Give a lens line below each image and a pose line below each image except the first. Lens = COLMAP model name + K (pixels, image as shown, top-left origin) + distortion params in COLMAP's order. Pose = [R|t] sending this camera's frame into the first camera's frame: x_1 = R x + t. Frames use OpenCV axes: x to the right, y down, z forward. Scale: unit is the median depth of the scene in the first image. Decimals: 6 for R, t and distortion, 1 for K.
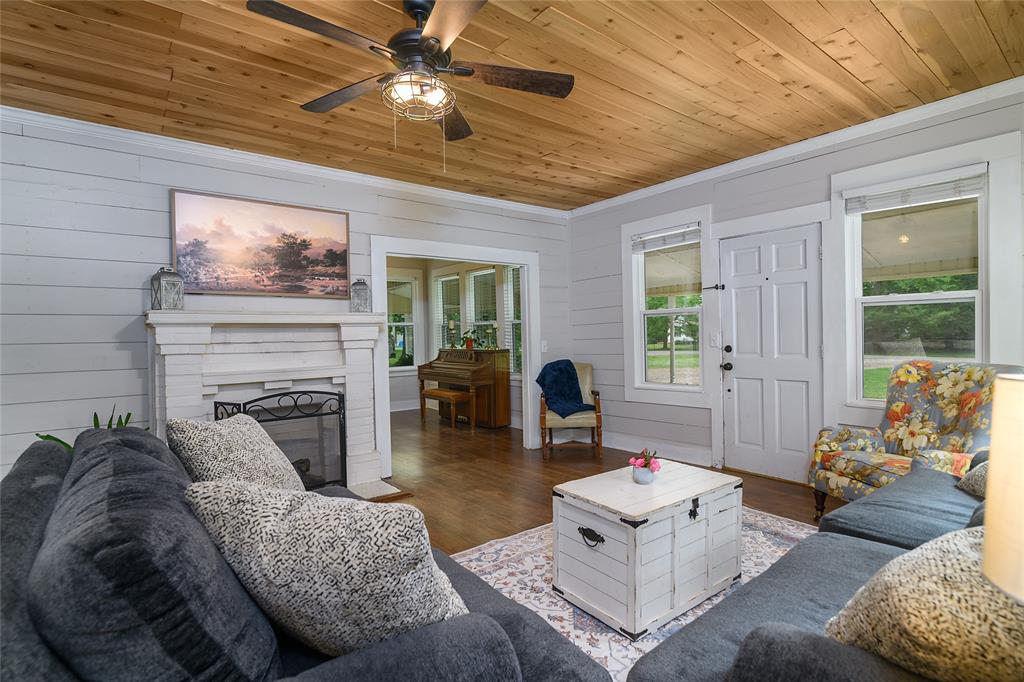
lens RADIAL K [[504.4, 0, 513.5], [0, 504.4, 340.3], [0, 0, 1]] dist [-0.007209, -0.000324]
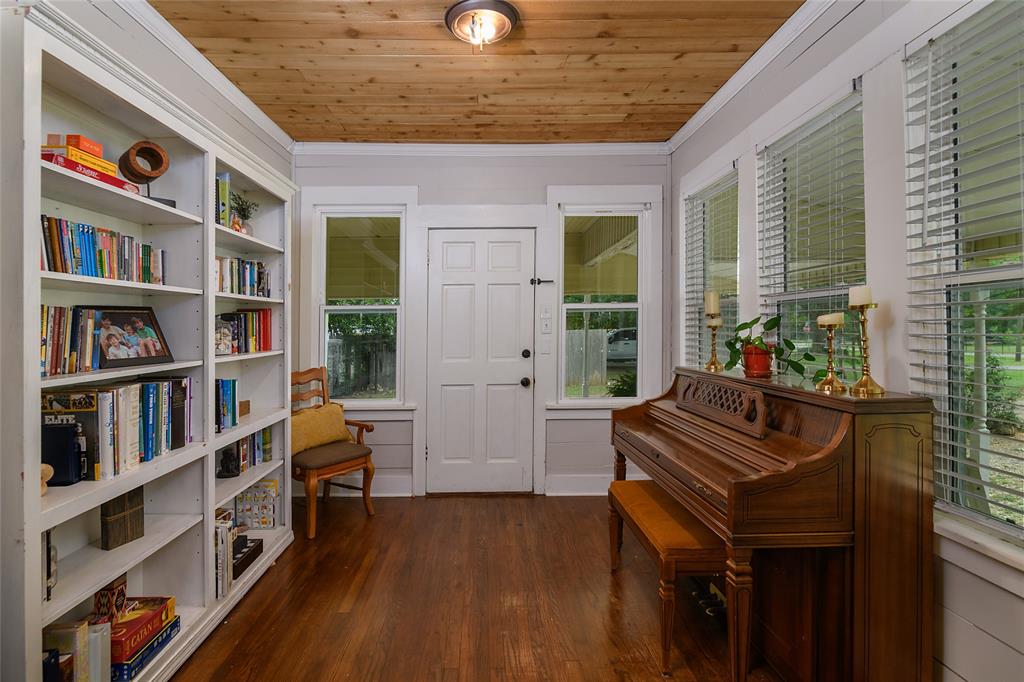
lens RADIAL K [[504.4, 0, 508.7], [0, 504.4, 336.1], [0, 0, 1]] dist [-0.007209, -0.000324]
pose [[0.801156, 0.018544, -0.598168, -0.024689], [-0.016355, 0.999825, 0.009092, -0.008890], [0.598232, 0.002499, 0.801319, 0.664884]]
